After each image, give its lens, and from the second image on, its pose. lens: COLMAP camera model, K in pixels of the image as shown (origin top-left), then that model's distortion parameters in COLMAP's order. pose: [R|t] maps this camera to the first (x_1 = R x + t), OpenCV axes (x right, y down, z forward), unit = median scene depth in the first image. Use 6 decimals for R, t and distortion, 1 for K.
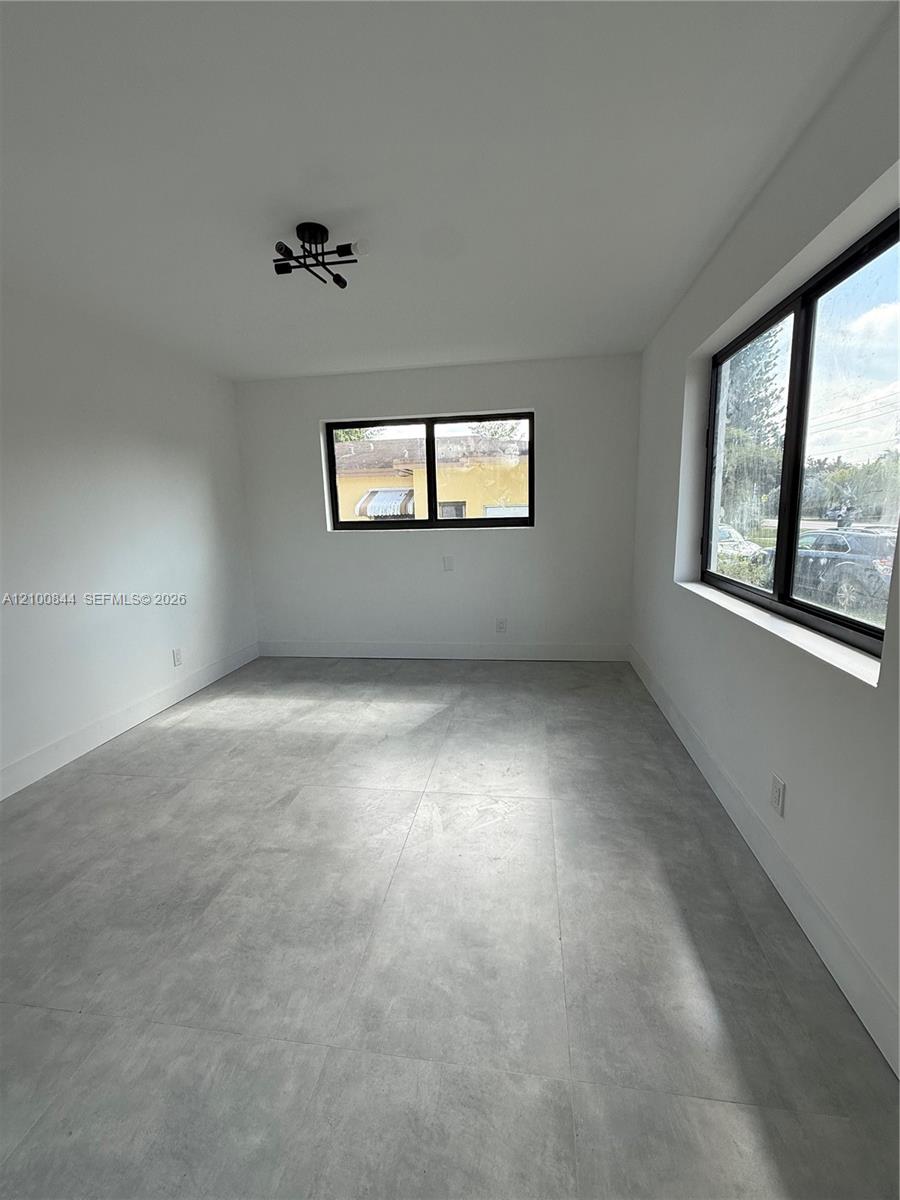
lens RADIAL K [[516.3, 0, 455.0], [0, 516.3, 595.5], [0, 0, 1]] dist [0.001911, -0.000164]
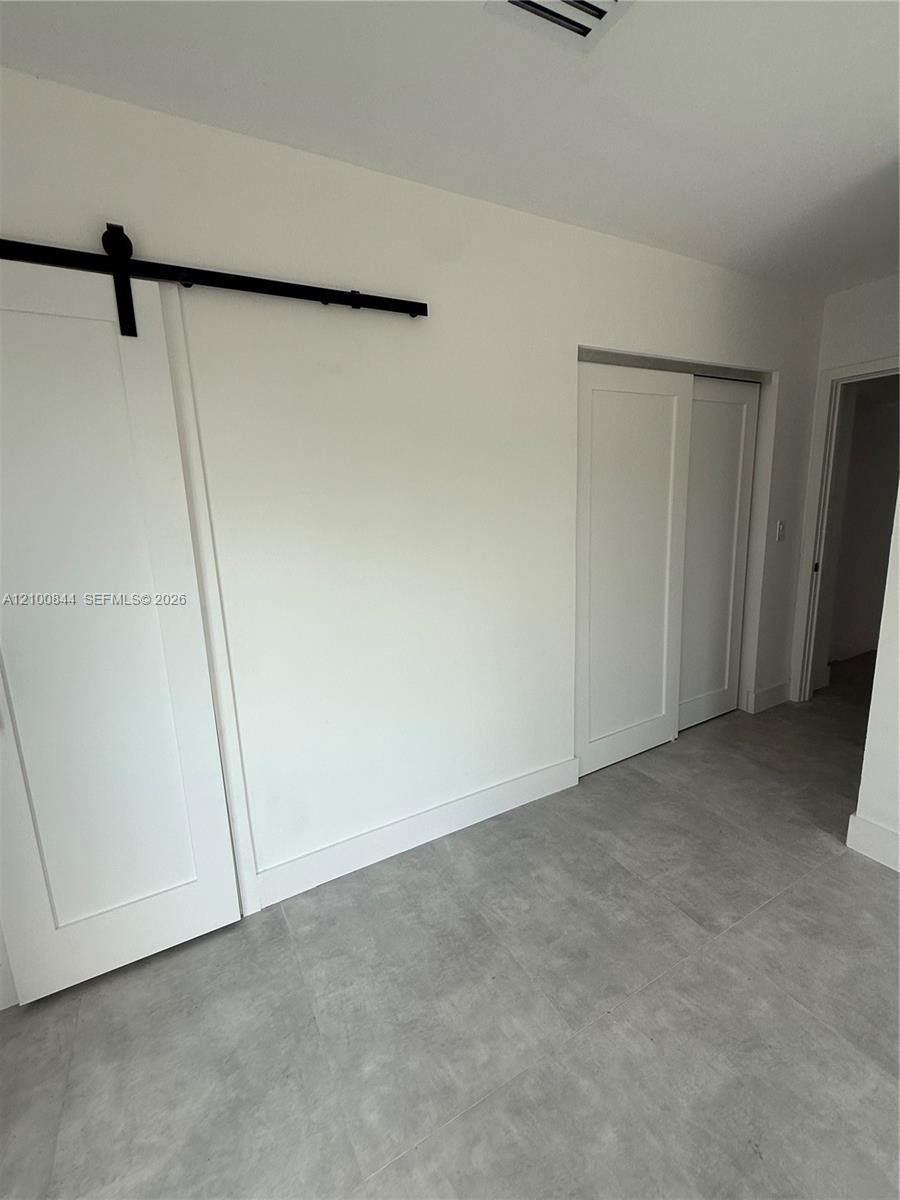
lens RADIAL K [[516.3, 0, 455.0], [0, 516.3, 595.5], [0, 0, 1]] dist [0.001911, -0.000164]
pose [[-0.791675, 0.174300, -0.585551, -0.018763], [-0.045967, 0.938729, 0.341577, -0.199491], [0.609211, 0.297334, -0.735156, 0.864860]]
